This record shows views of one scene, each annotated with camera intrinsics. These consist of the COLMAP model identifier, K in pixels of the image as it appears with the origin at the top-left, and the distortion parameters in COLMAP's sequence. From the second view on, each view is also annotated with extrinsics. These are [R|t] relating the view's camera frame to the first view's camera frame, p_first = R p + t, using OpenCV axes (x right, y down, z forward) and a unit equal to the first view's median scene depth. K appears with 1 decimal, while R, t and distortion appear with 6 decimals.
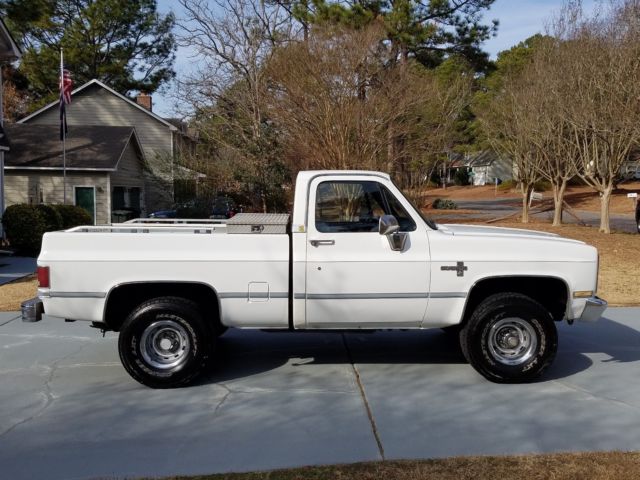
lens RADIAL K [[636.9, 0, 320.0], [0, 636.9, 240.0], [0, 0, 1]] dist [0.242522, -0.536737]
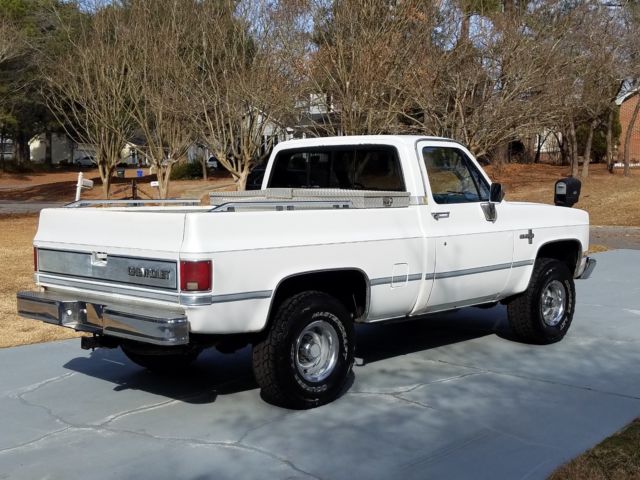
lens RADIAL K [[863.8, 0, 320.0], [0, 863.8, 240.0], [0, 0, 1]] dist [0.164340, 0.018842]
pose [[0.732452, -0.053358, 0.678724, -0.949844], [0.061447, 0.998036, 0.012149, 0.013635], [-0.678040, 0.032807, 0.734293, 0.218180]]
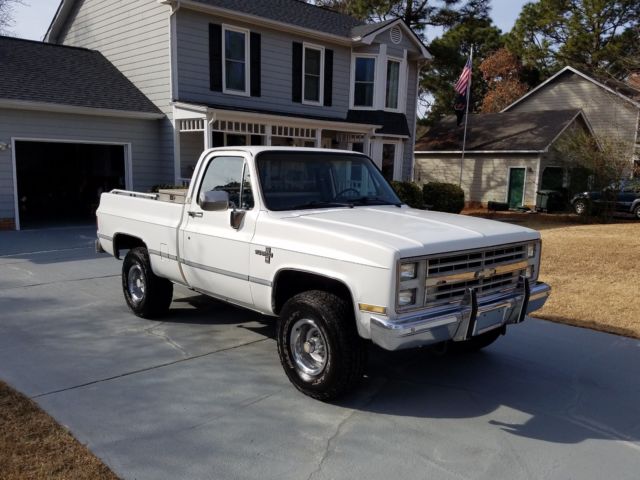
lens RADIAL K [[560.5, 0, 320.0], [0, 560.5, 240.0], [0, 0, 1]] dist [0.168885, -0.239765]
pose [[0.642691, 0.108223, -0.758444, 0.860341], [-0.075763, 0.994098, 0.077649, -0.042629], [0.762371, 0.007557, 0.647097, 0.541210]]
